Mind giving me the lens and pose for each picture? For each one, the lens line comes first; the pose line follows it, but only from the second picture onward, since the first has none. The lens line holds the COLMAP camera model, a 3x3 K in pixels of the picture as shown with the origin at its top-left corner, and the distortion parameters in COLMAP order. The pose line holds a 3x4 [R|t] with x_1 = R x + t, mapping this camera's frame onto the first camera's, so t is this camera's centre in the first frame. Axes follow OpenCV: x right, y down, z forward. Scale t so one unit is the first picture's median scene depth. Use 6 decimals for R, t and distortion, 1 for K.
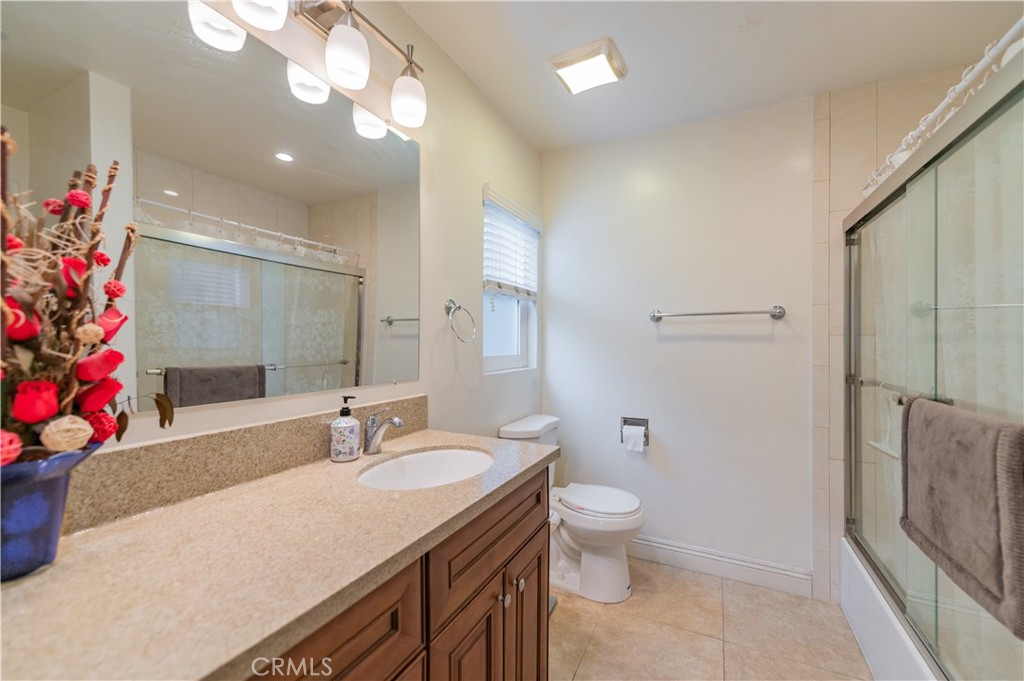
lens RADIAL K [[402.2, 0, 535.2], [0, 402.2, 341.0], [0, 0, 1]] dist [0.013620, -0.003402]
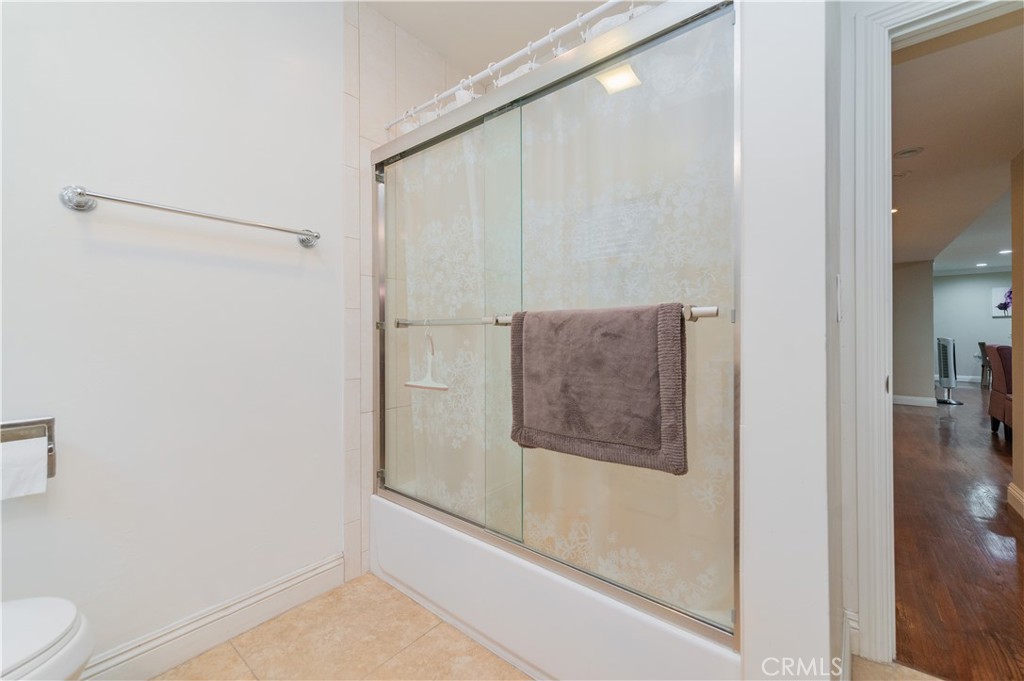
lens RADIAL K [[402.2, 0, 526.9], [0, 402.2, 332.6], [0, 0, 1]] dist [0.013620, -0.003402]
pose [[0.238814, 0.000984, 0.971065, -0.050649], [-0.000729, 0.999999, -0.000834, 0.122875], [-0.971065, -0.000509, 0.238814, 0.468600]]
